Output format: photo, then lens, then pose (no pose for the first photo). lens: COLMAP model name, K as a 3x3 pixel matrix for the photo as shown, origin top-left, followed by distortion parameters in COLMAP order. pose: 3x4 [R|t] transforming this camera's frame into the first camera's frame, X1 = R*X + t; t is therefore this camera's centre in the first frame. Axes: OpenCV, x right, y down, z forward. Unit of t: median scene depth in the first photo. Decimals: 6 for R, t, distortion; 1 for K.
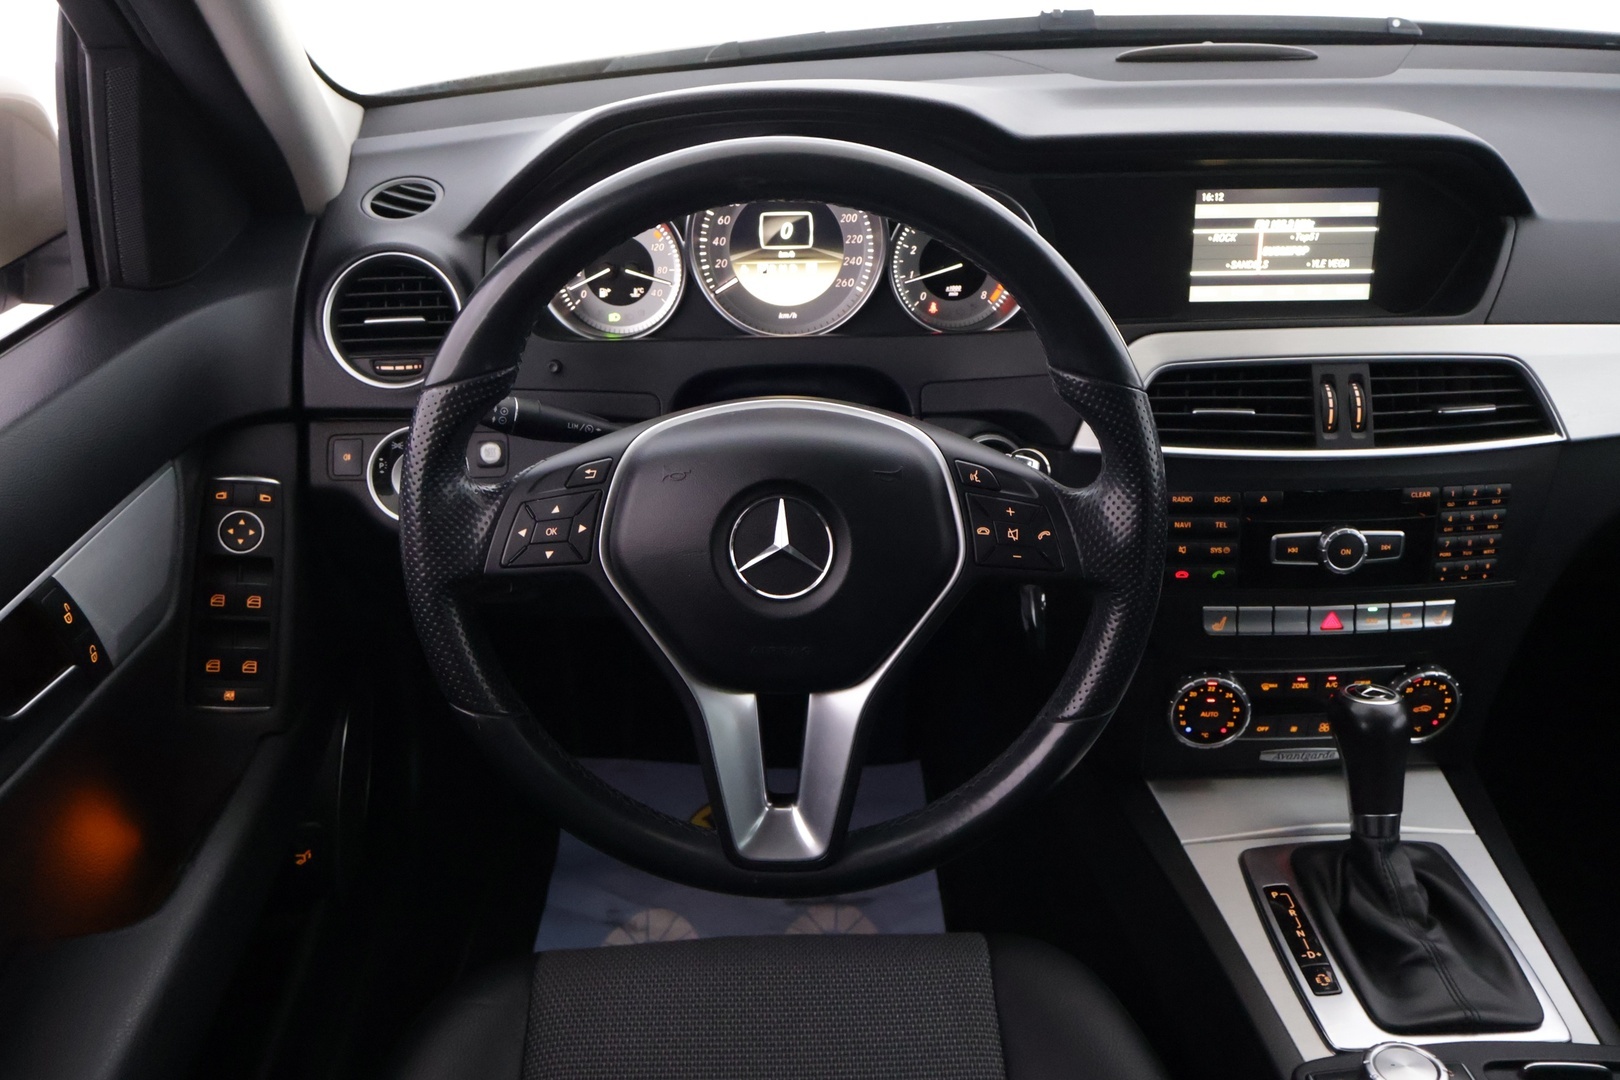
lens RADIAL K [[1332.0, 0, 804.9], [0, 1332.0, 540.9], [0, 0, 1]] dist [-0.020847, 0.018510]
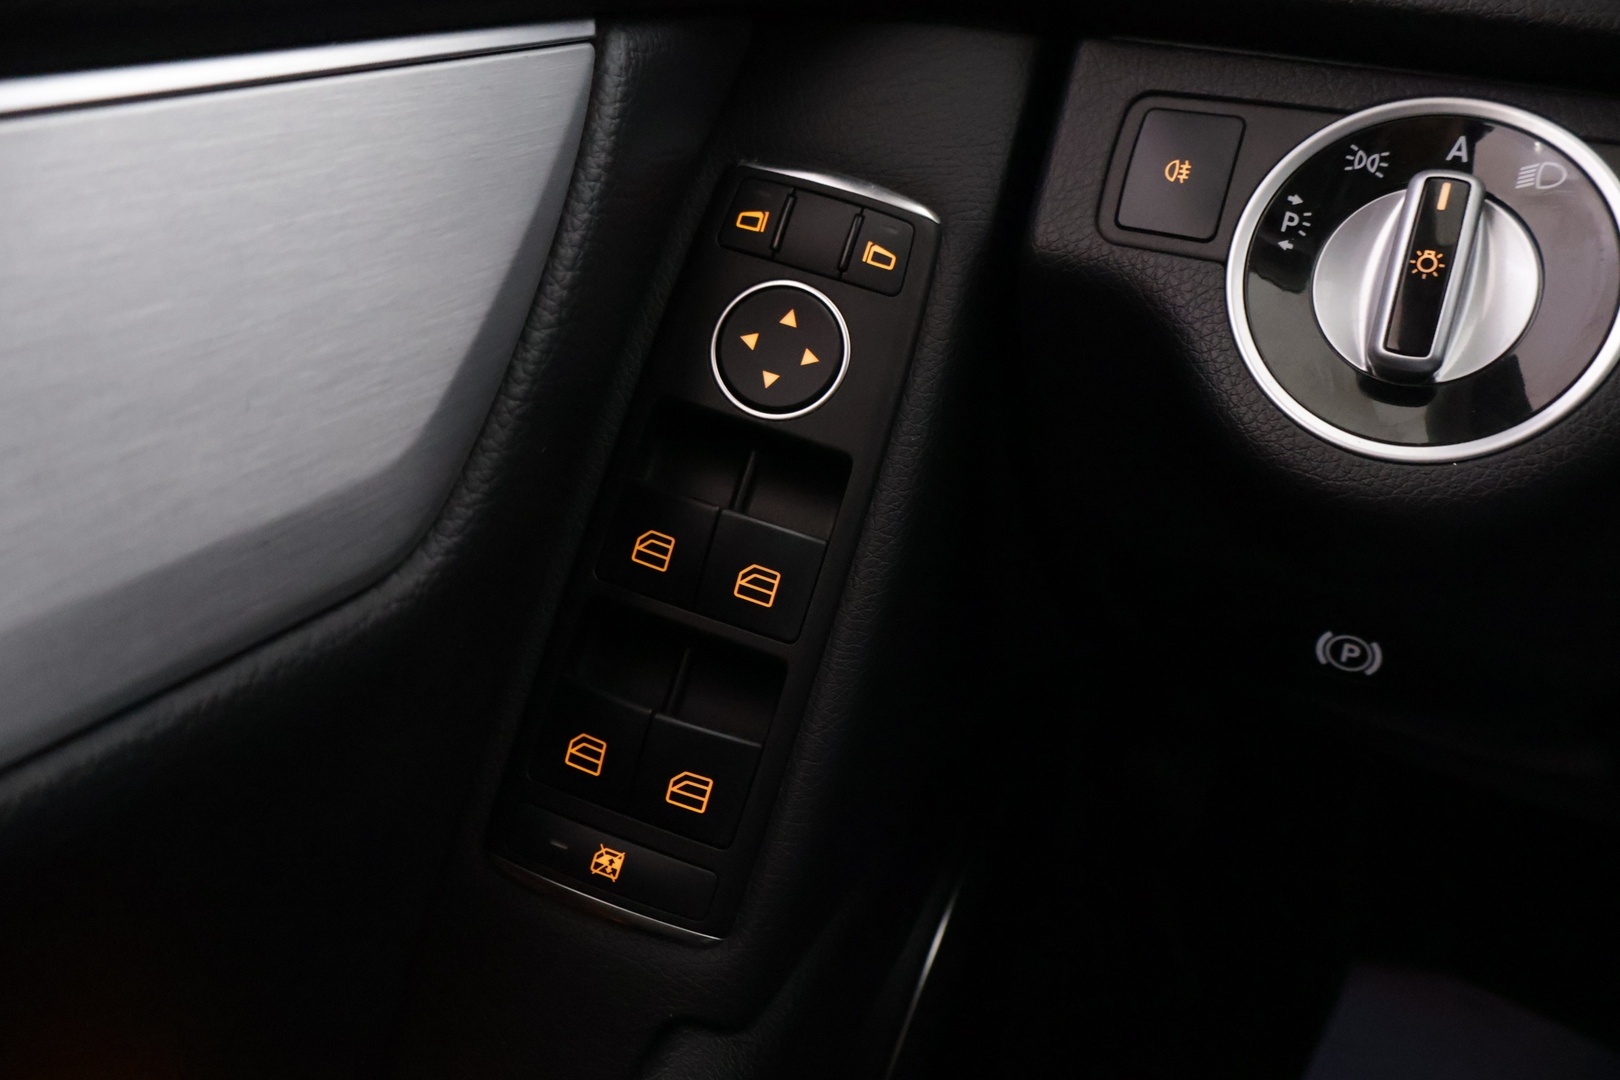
lens RADIAL K [[1332.0, 0, 812.3], [0, 1332.0, 540.4], [0, 0, 1]] dist [-0.020847, 0.018510]
pose [[0.862735, 0.259741, -0.433846, -0.262715], [-0.244374, 0.965310, 0.091968, 0.005371], [0.442684, 0.026677, 0.896281, 0.699515]]
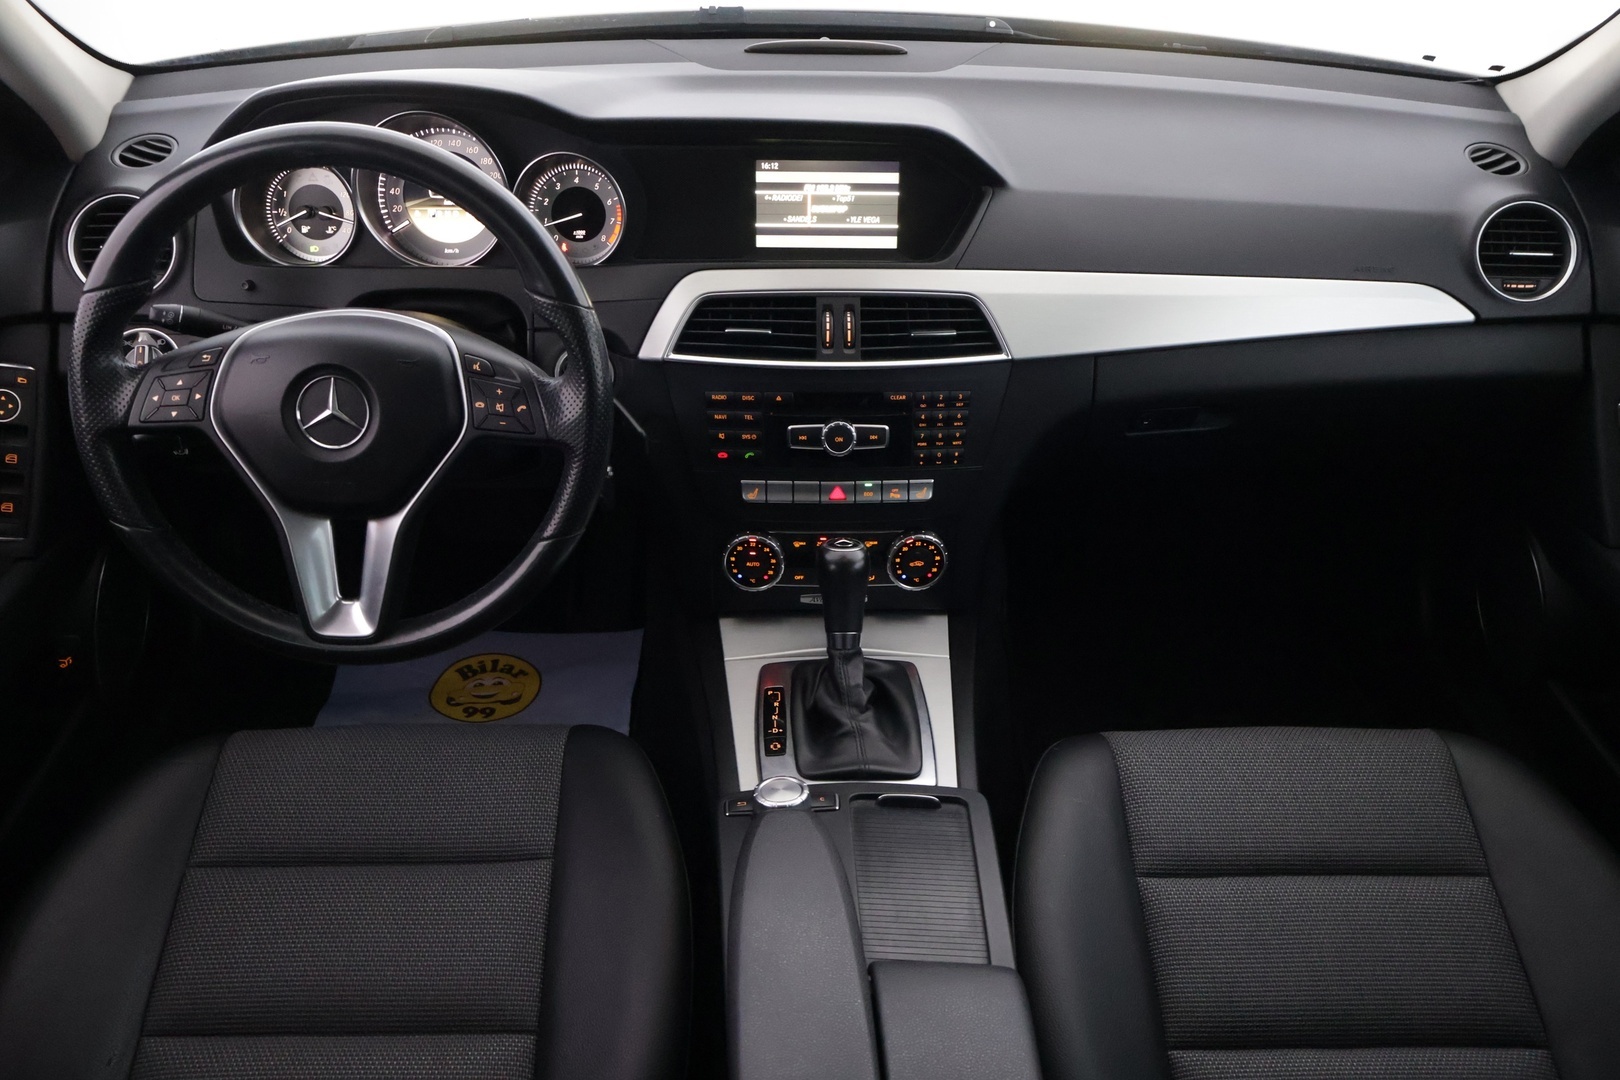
lens RADIAL K [[1332.0, 0, 803.0], [0, 1332.0, 531.3], [0, 0, 1]] dist [-0.020847, 0.018510]
pose [[0.999666, 0.022449, 0.012816, 0.340175], [-0.022896, 0.999094, 0.035884, 0.050538], [-0.011998, -0.036165, 0.999274, -0.314356]]
